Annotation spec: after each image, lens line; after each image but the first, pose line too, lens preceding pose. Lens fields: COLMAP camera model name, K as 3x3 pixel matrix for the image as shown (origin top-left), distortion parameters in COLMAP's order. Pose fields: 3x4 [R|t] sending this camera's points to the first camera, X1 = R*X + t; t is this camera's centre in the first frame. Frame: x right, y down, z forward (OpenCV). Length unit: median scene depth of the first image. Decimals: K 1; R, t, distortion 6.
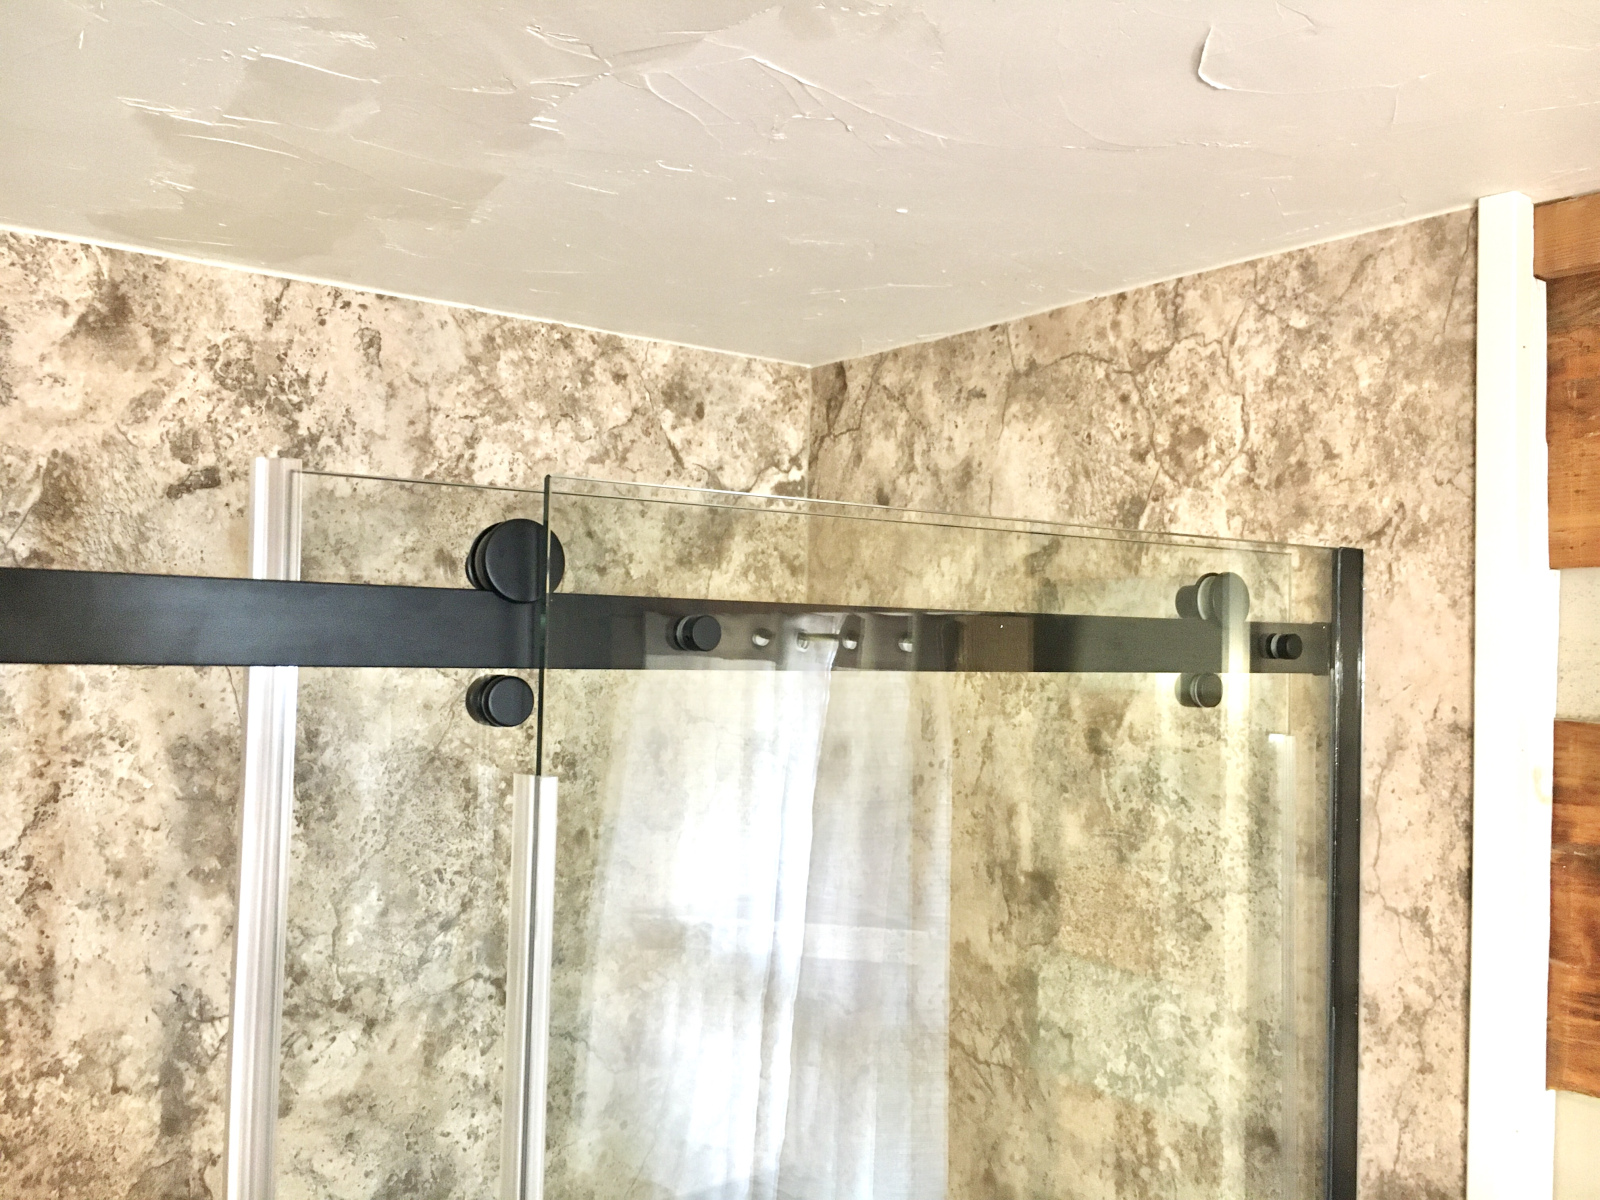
lens RADIAL K [[1345.9, 0, 800.0], [0, 1345.9, 600.0], [0, 0, 1]] dist [0.066751, -0.091397]
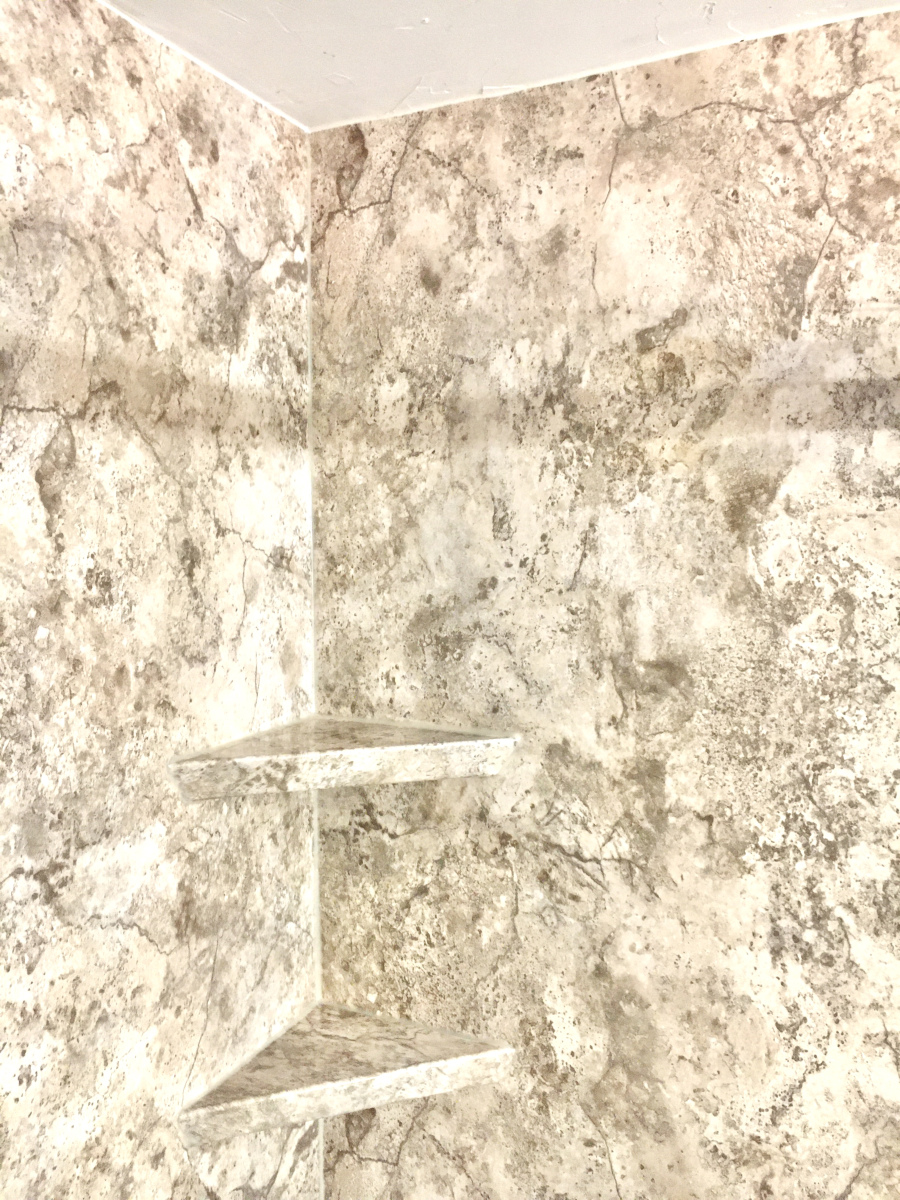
lens RADIAL K [[1009.4, 0, 456.0], [0, 1009.4, 593.1], [0, 0, 1]] dist [0.066751, -0.091397]
pose [[0.879076, -0.055586, 0.473429, -0.284910], [0.015914, 0.996047, 0.087396, 0.083634], [-0.476415, -0.069293, 0.876485, 0.417131]]
